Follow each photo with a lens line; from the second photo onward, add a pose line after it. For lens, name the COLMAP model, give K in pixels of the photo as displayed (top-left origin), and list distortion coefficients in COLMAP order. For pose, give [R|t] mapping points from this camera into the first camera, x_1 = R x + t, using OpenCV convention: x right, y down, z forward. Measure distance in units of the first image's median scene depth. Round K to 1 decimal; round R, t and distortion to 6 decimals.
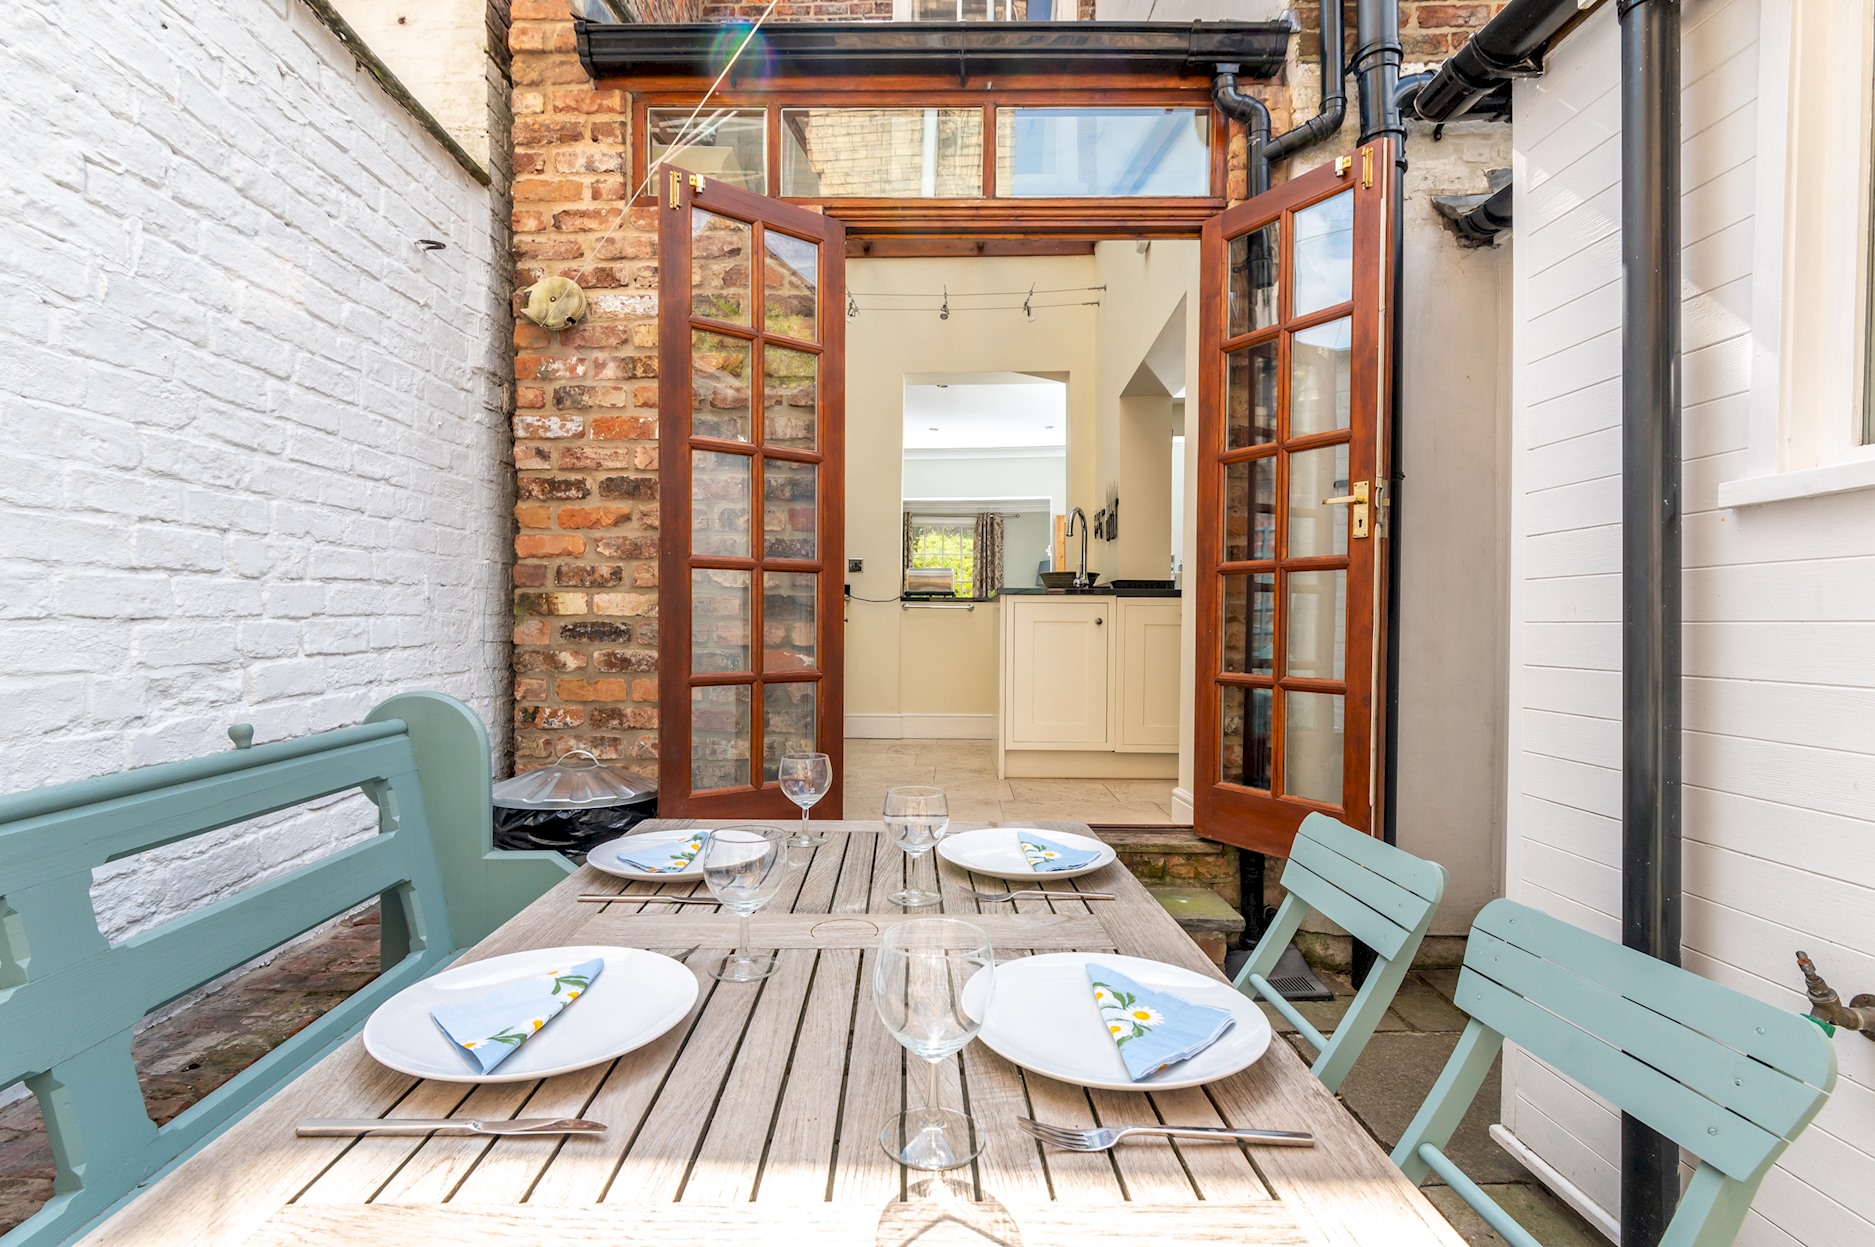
lens RADIAL K [[899.8, 0, 928.1], [0, 899.8, 641.8], [0, 0, 1]] dist [-0.007453, -0.001203]
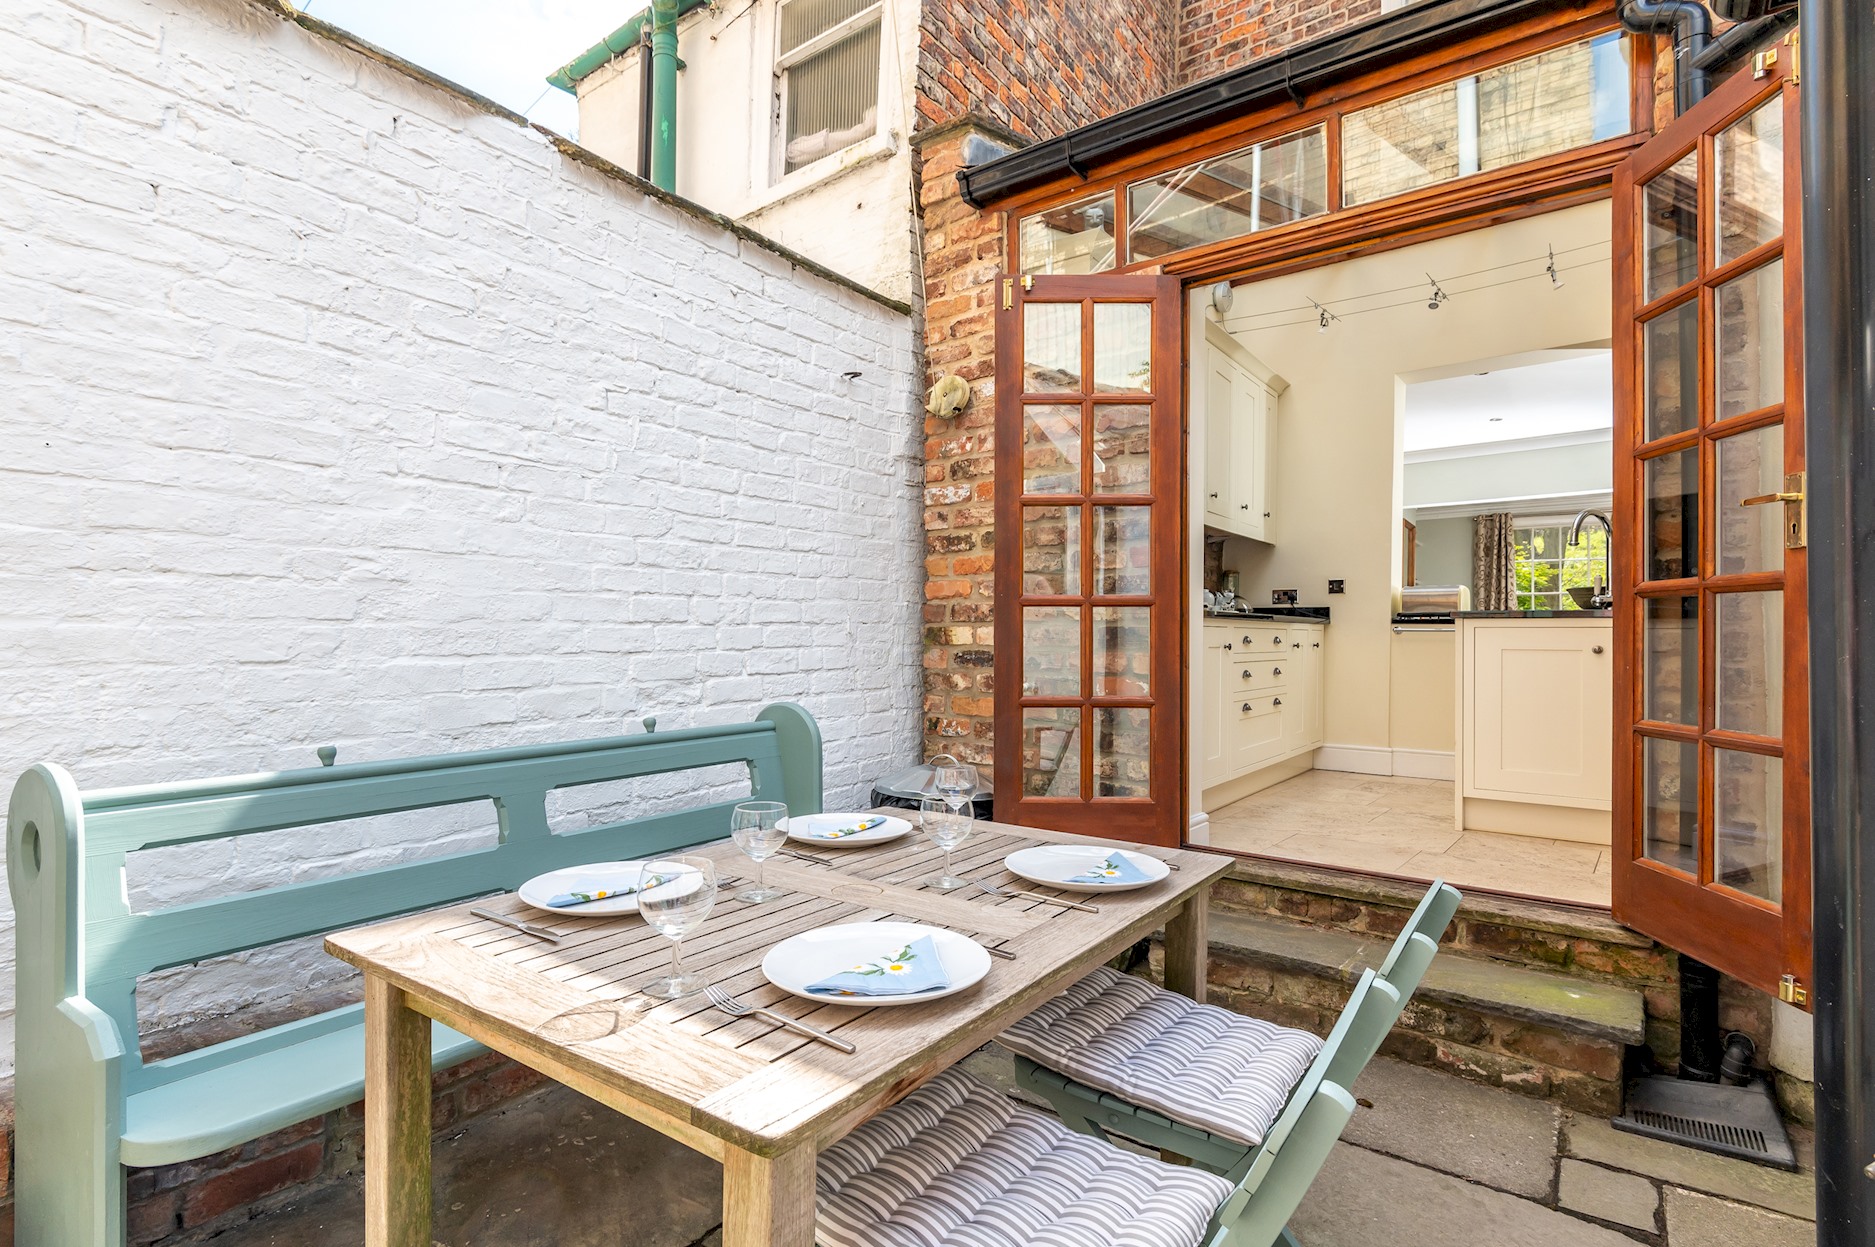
lens RADIAL K [[898.1, 0, 934.4], [0, 898.1, 636.5], [0, 0, 1]] dist [0.013213, -0.017460]
pose [[0.806482, -0.001028, -0.591257, 0.321555], [-0.014267, 0.999673, -0.021198, -0.015333], [0.591086, 0.025531, 0.806204, -0.018372]]
